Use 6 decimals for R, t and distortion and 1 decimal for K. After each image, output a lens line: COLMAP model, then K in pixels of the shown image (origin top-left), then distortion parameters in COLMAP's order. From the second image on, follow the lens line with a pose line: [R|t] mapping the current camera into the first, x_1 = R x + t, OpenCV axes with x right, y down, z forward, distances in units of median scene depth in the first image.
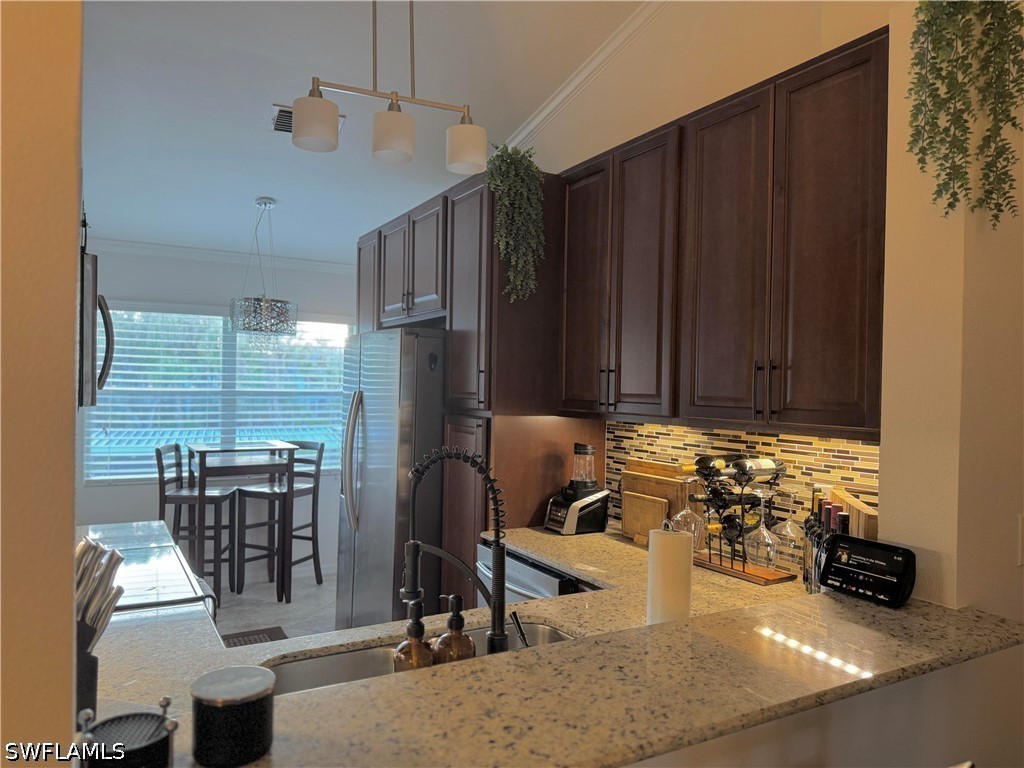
lens RADIAL K [[724.0, 0, 513.2], [0, 724.0, 388.0], [0, 0, 1]] dist [0.053811, -0.054121]
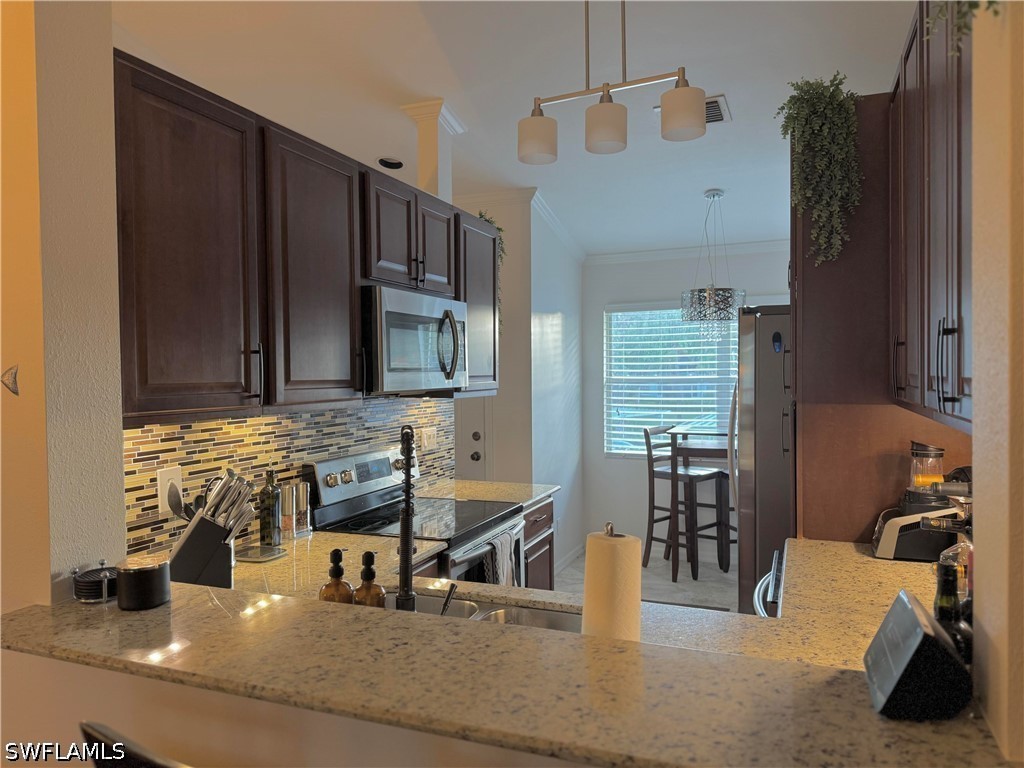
lens RADIAL K [[724.0, 0, 511.1], [0, 724.0, 386.5], [0, 0, 1]] dist [0.053811, -0.054121]
pose [[0.618514, -0.006630, -0.785745, 0.277482], [0.018572, 0.999808, 0.006183, 0.004733], [0.785554, -0.018417, 0.618519, 0.129619]]
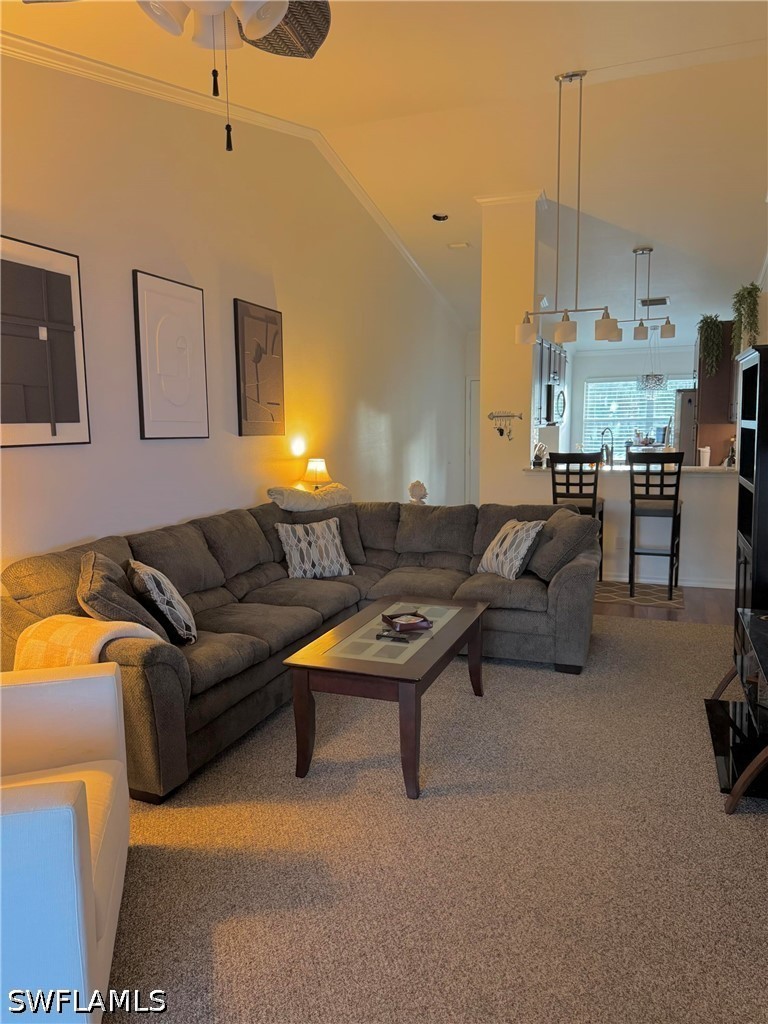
lens RADIAL K [[724.0, 0, 365.0], [0, 724.0, 526.8], [0, 0, 1]] dist [0.053811, -0.054121]
pose [[0.609554, 0.086882, -0.787969, 0.839140], [0.026677, 0.991165, 0.129924, 0.021467], [0.792296, -0.100216, 0.601851, -0.968024]]
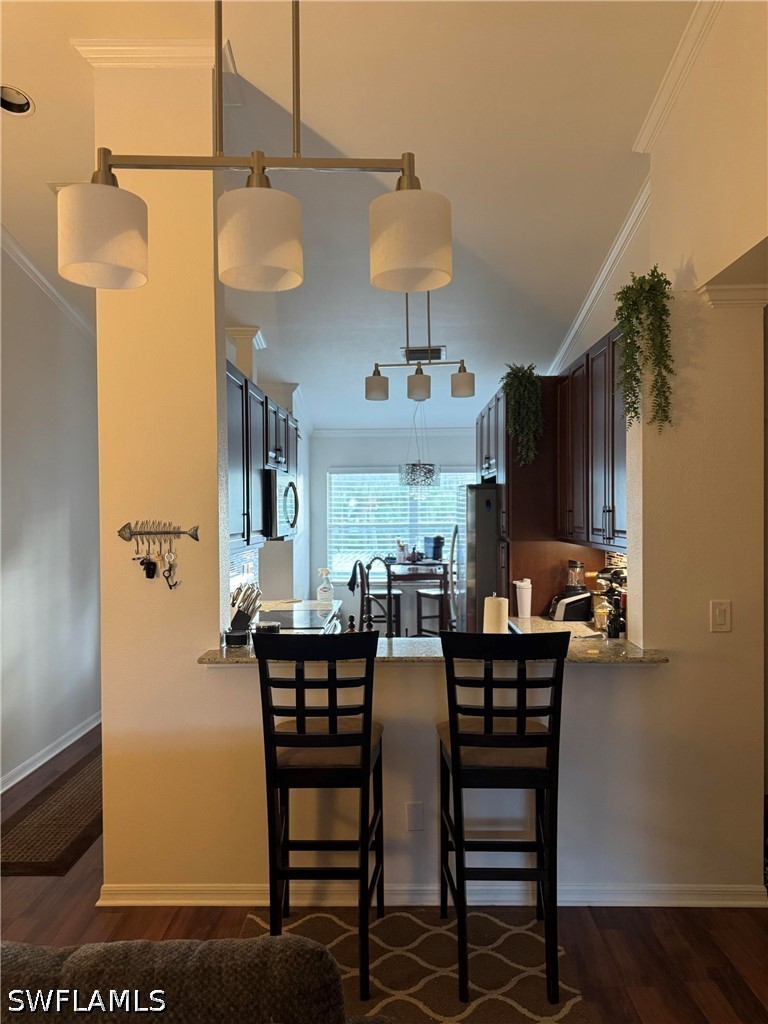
lens RADIAL K [[724.0, 0, 364.8], [0, 724.0, 523.0], [0, 0, 1]] dist [0.053811, -0.054121]
pose [[0.840965, -0.014464, -0.540897, 0.345969], [0.021053, 0.999760, 0.005998, -0.009861], [0.540680, -0.016432, 0.841068, -0.294278]]
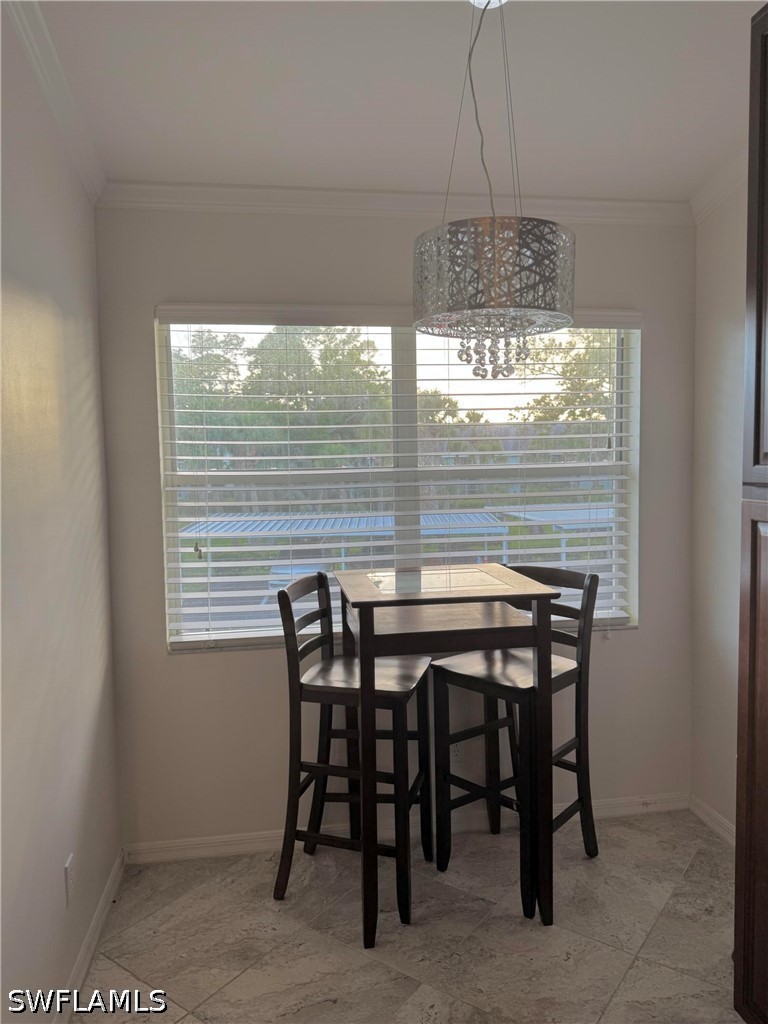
lens RADIAL K [[724.0, 0, 390.6], [0, 724.0, 513.7], [0, 0, 1]] dist [0.053811, -0.054121]
pose [[0.933703, -0.010350, -0.357899, -0.241557], [0.034182, 0.997593, 0.060325, 0.002913], [0.356413, -0.068559, 0.931810, 0.571959]]
